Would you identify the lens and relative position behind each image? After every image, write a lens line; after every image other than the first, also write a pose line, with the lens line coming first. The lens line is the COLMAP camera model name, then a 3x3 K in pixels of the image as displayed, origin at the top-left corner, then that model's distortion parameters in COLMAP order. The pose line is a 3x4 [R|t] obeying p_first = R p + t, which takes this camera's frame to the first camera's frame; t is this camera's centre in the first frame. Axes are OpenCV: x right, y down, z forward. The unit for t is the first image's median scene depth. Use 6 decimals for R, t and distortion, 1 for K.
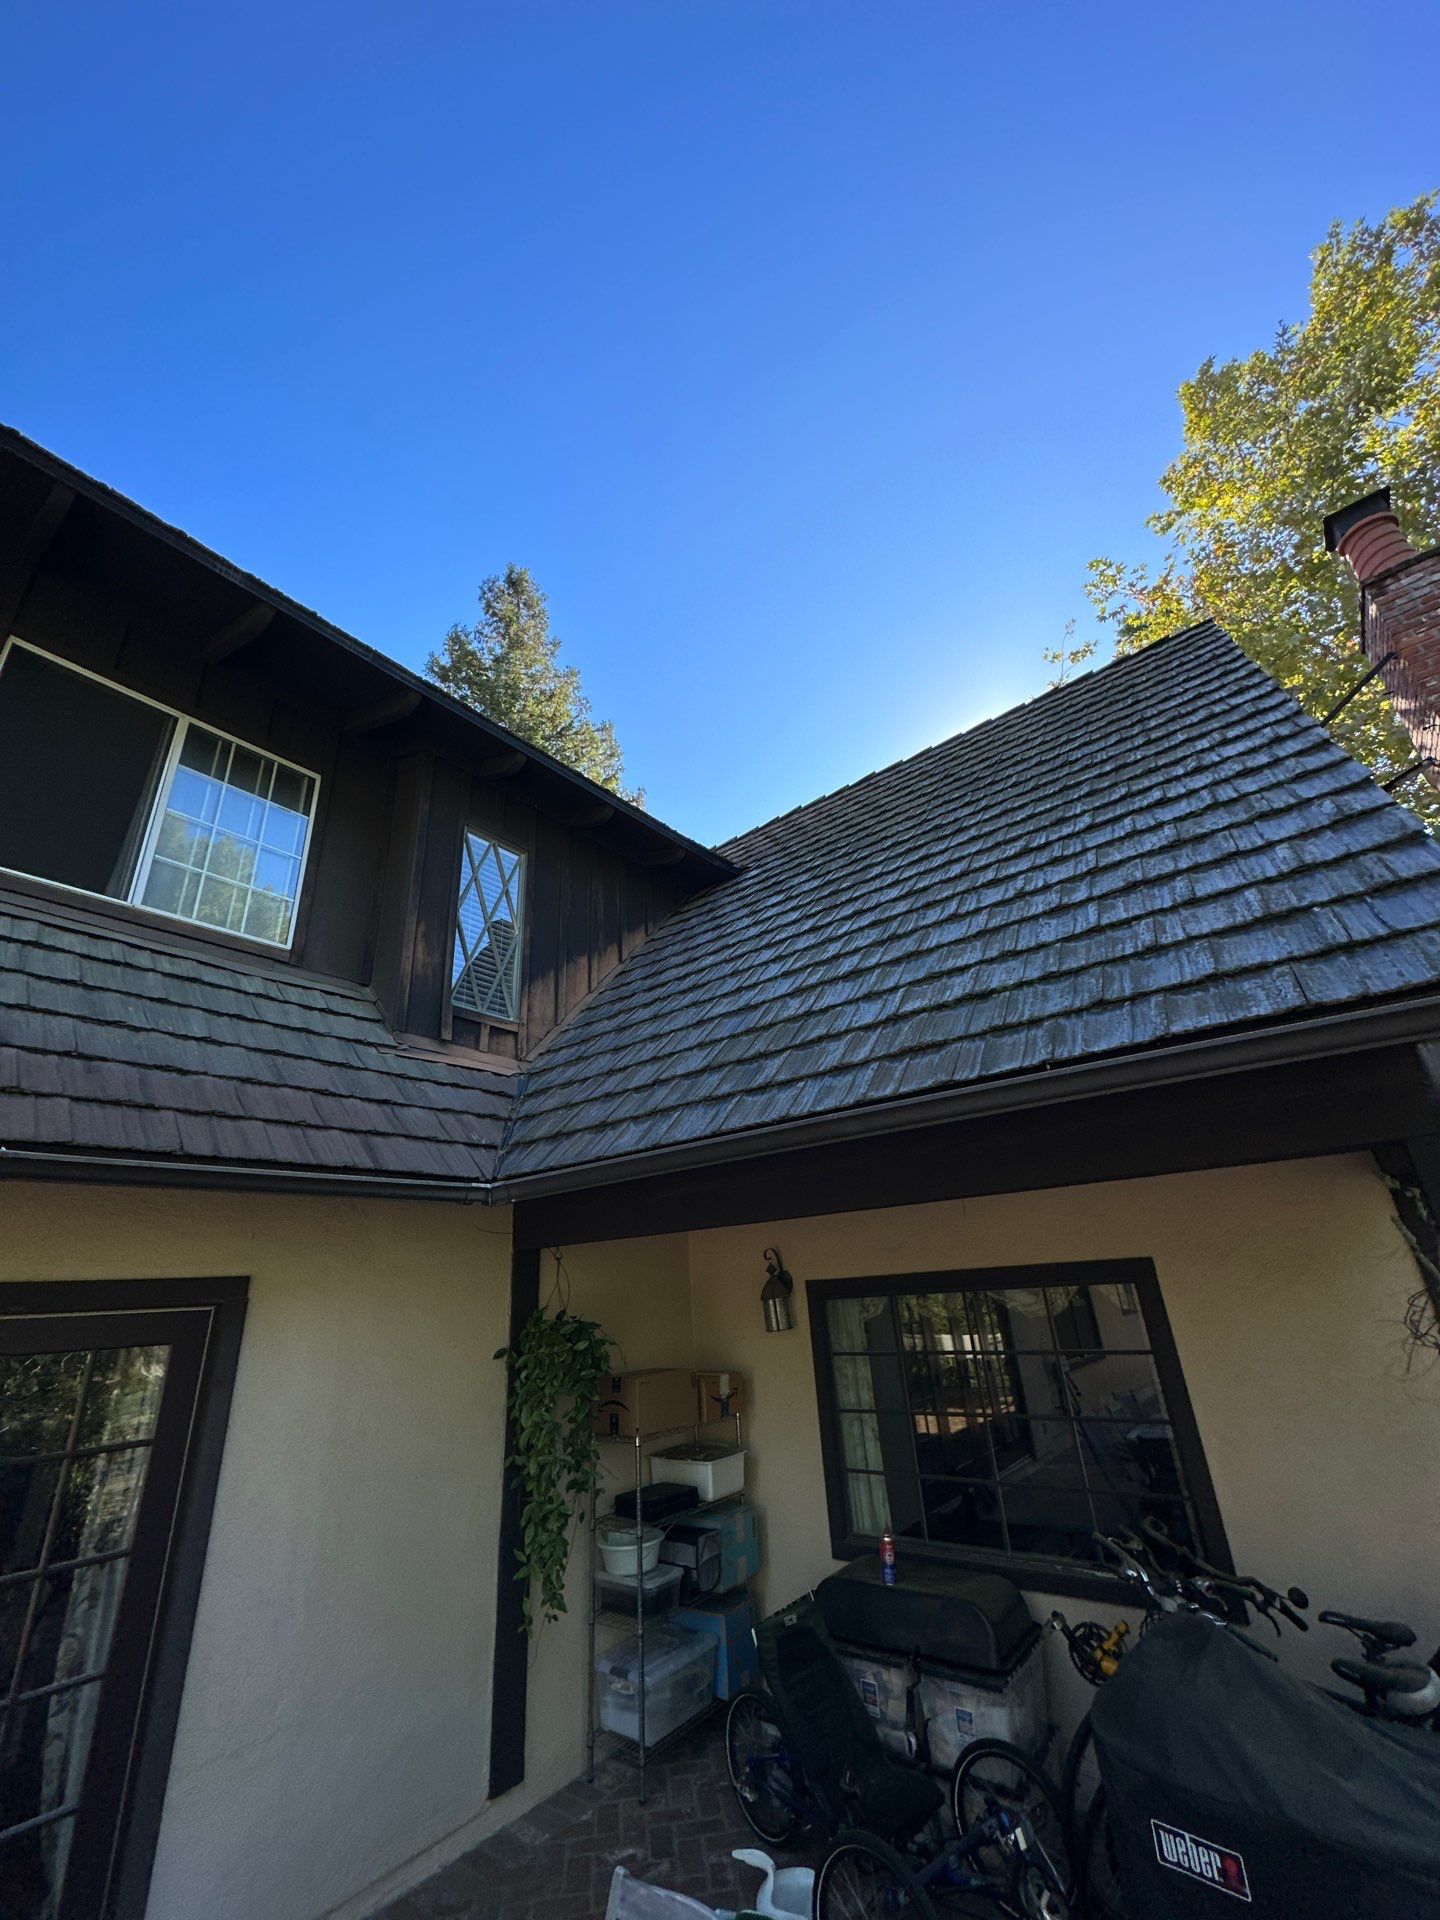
lens RADIAL K [[765.1, 0, 718.8], [0, 765.1, 964.1], [0, 0, 1]] dist [-0.002180, -0.000224]
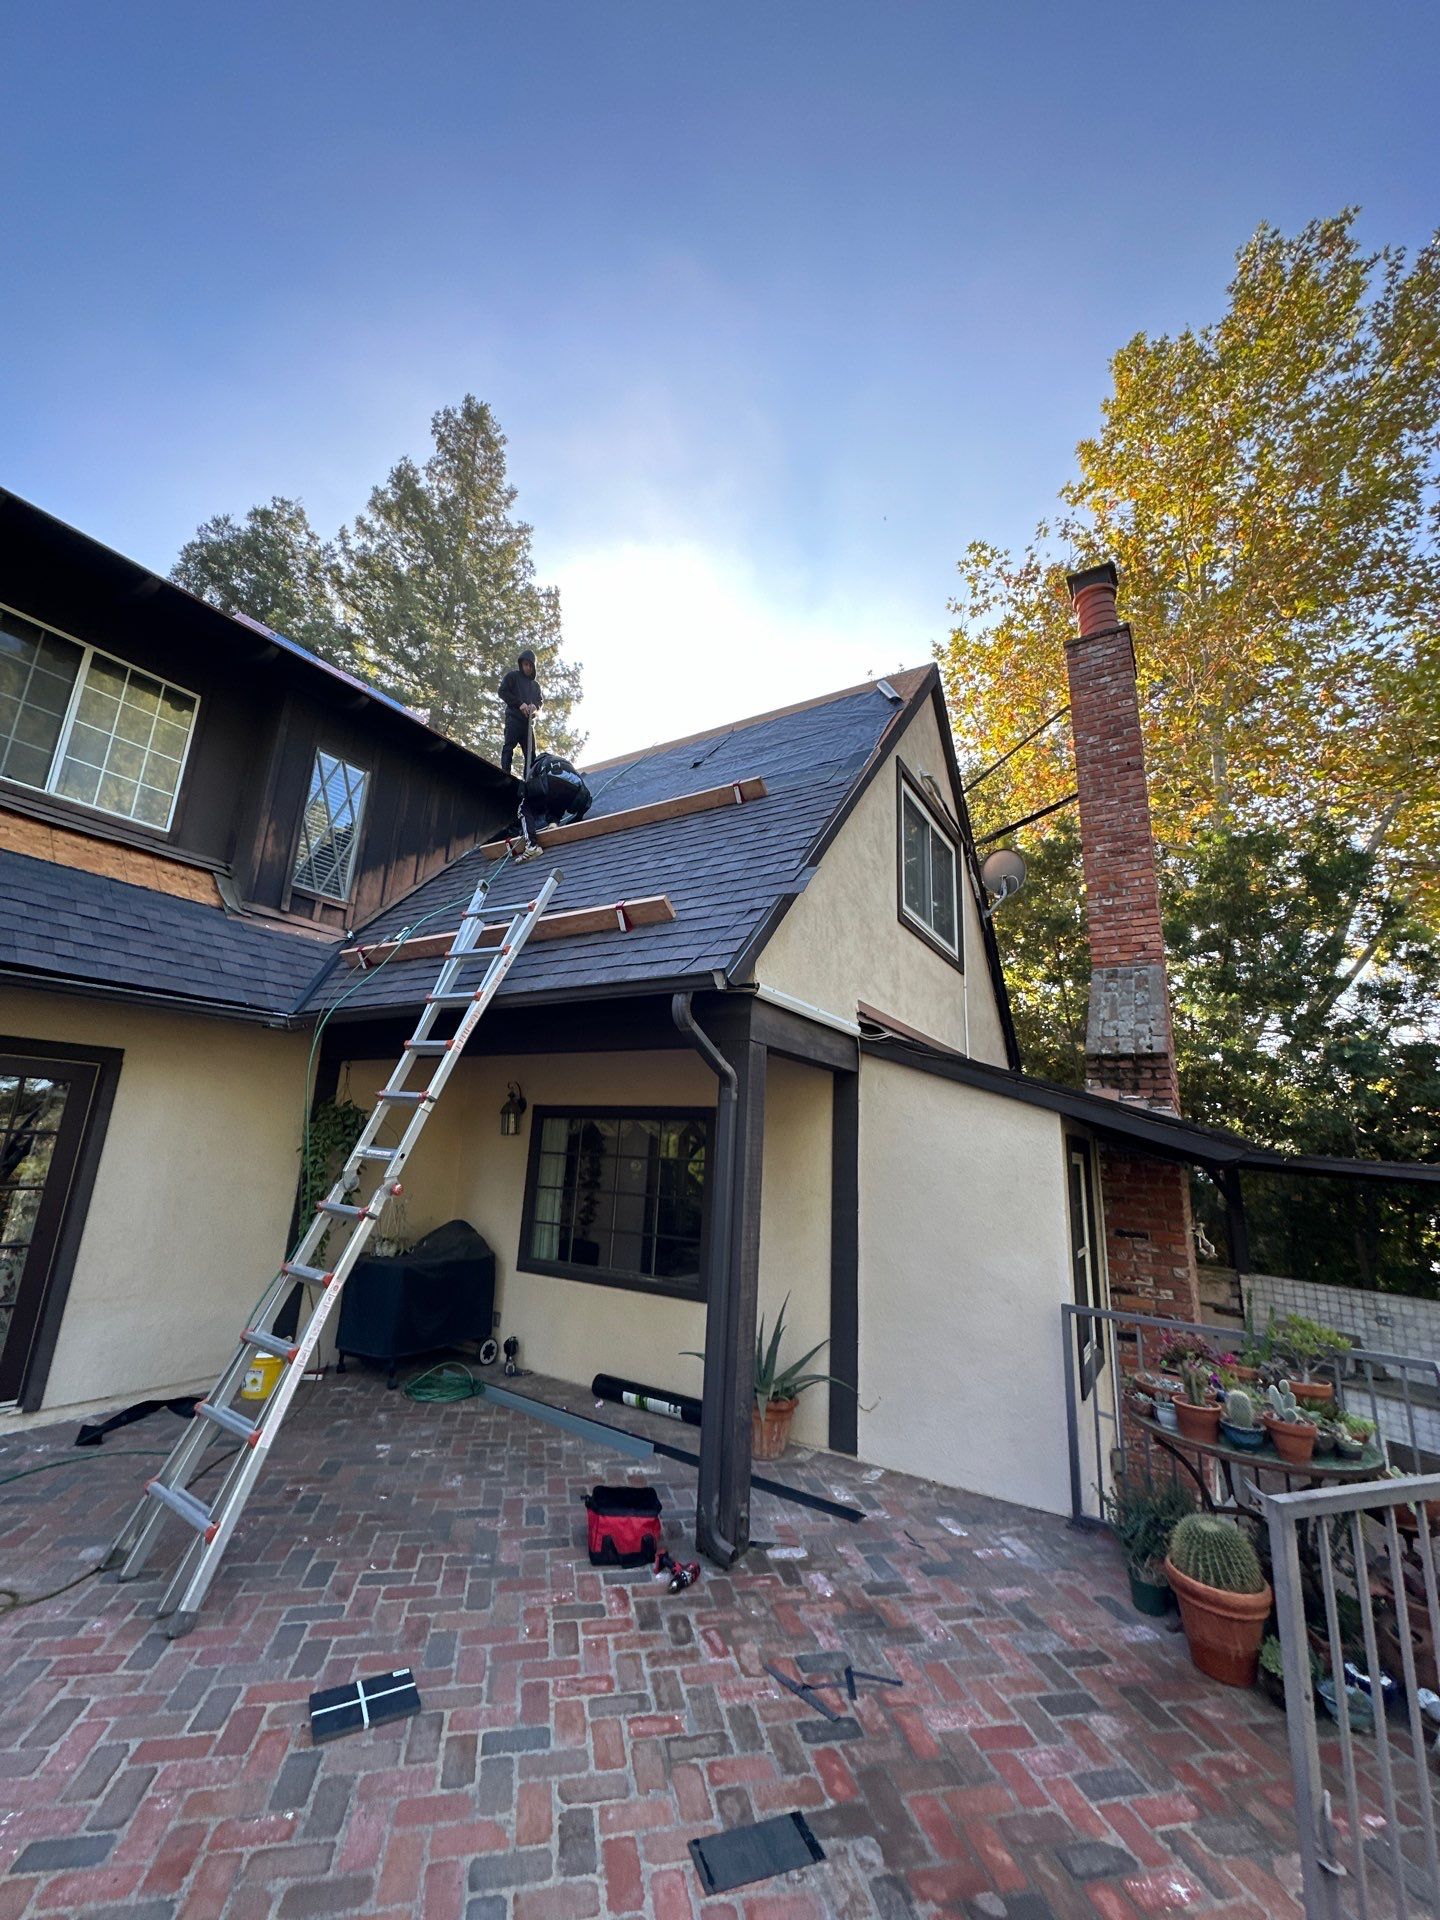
lens RADIAL K [[764.4, 0, 719.5], [0, 764.4, 965.9], [0, 0, 1]] dist [-0.002422, 0.000915]
pose [[0.989319, 0.125255, 0.074559, 0.402387], [-0.135575, 0.978569, 0.154992, -0.150306], [-0.053548, -0.163445, 0.985098, -0.516584]]
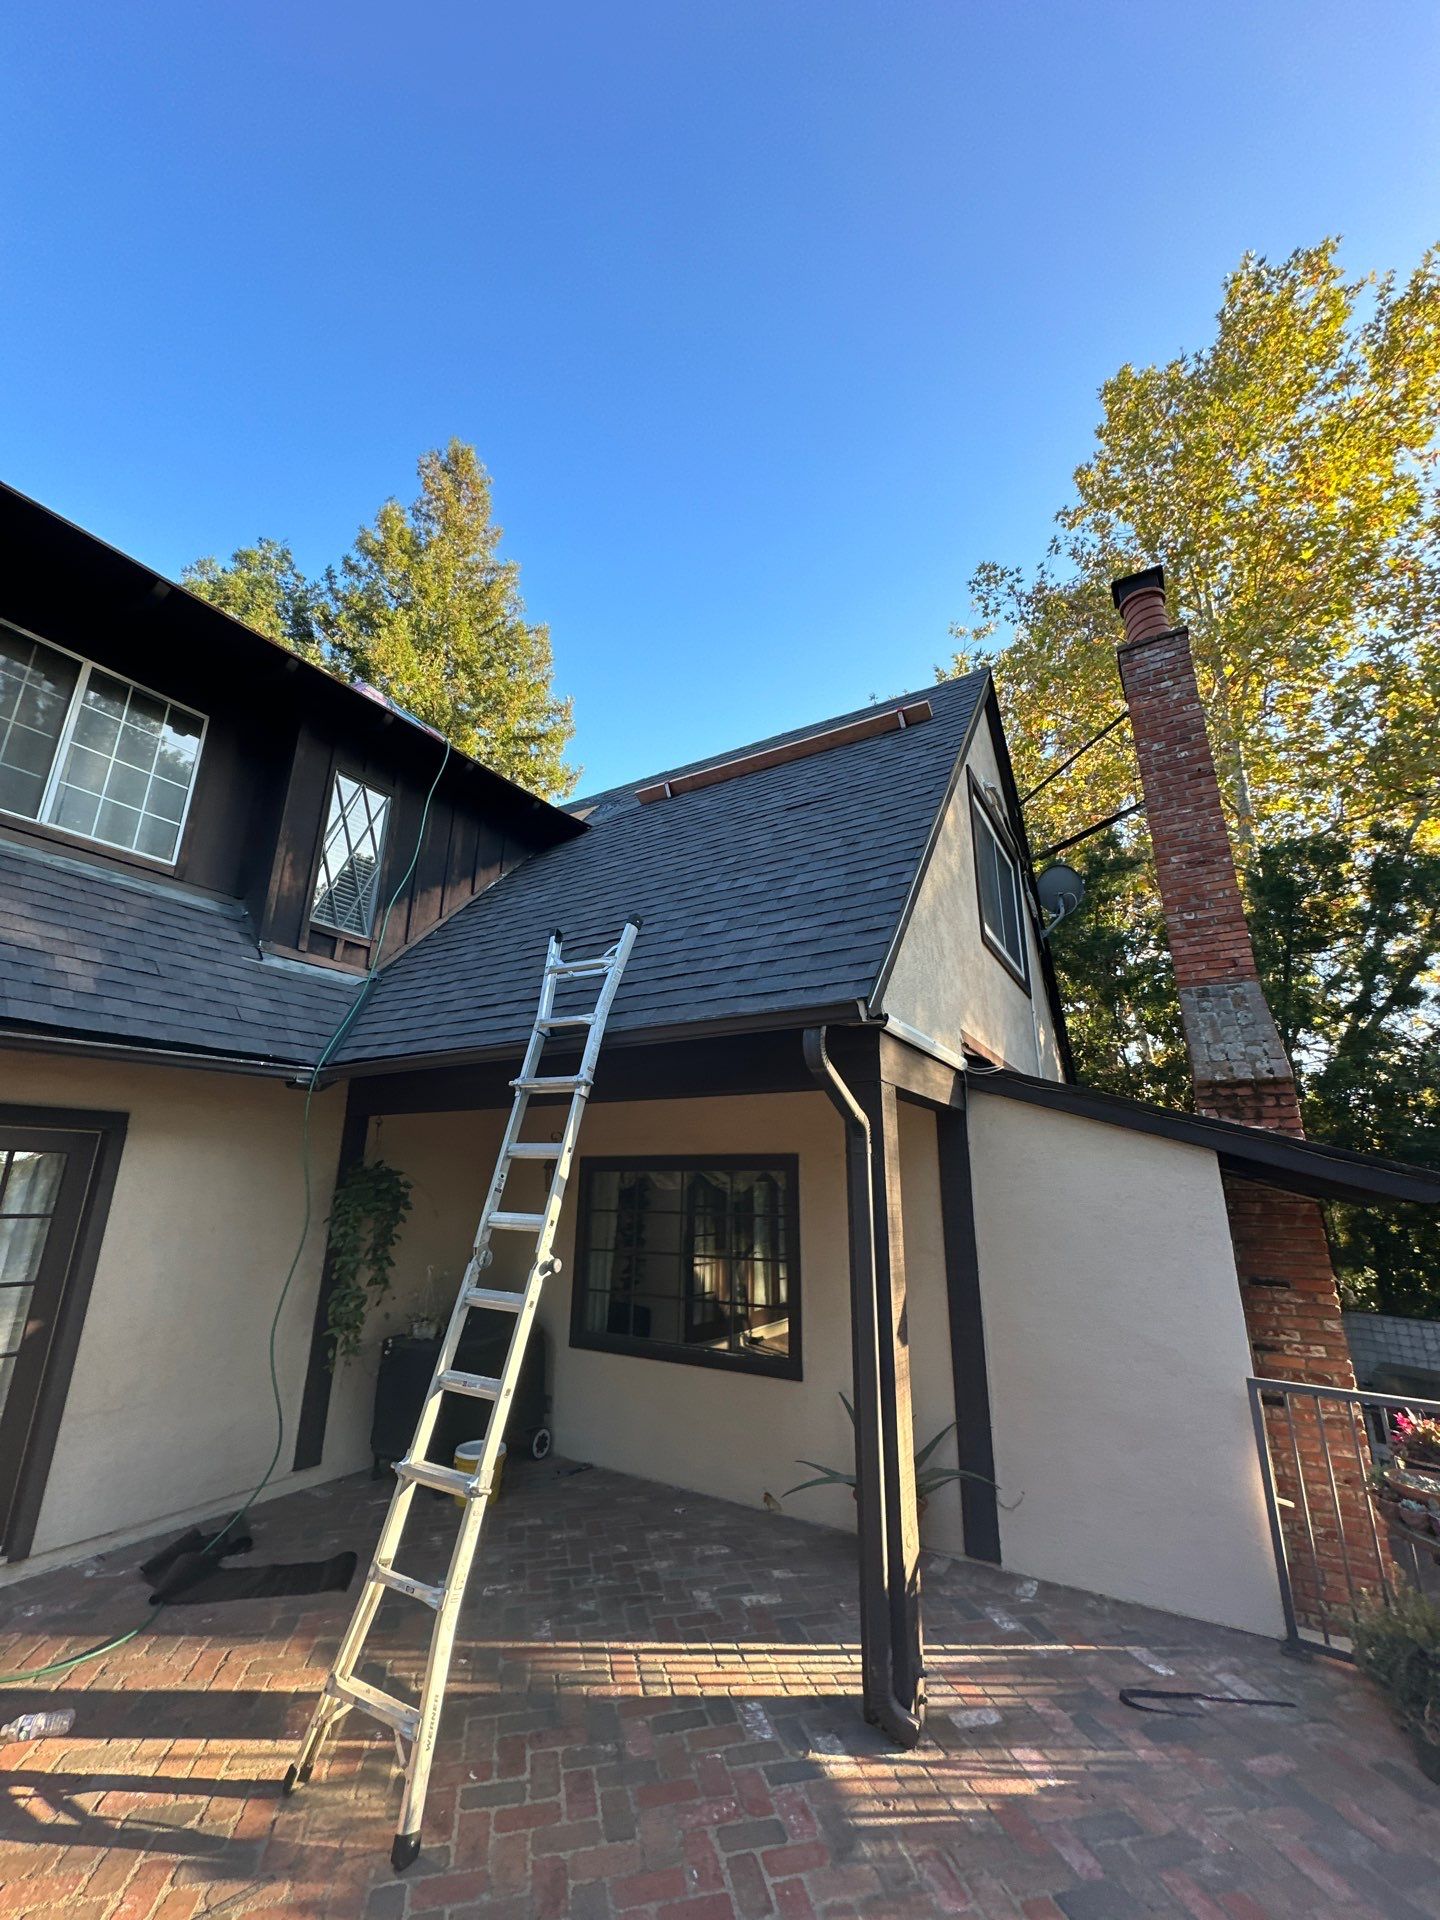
lens RADIAL K [[765.1, 0, 718.8], [0, 765.1, 964.1], [0, 0, 1]] dist [-0.002180, -0.000224]
pose [[0.990818, 0.099702, 0.091318, 0.244810], [-0.109345, 0.988172, 0.107515, -0.103558], [-0.079518, -0.116512, 0.990001, -0.356097]]
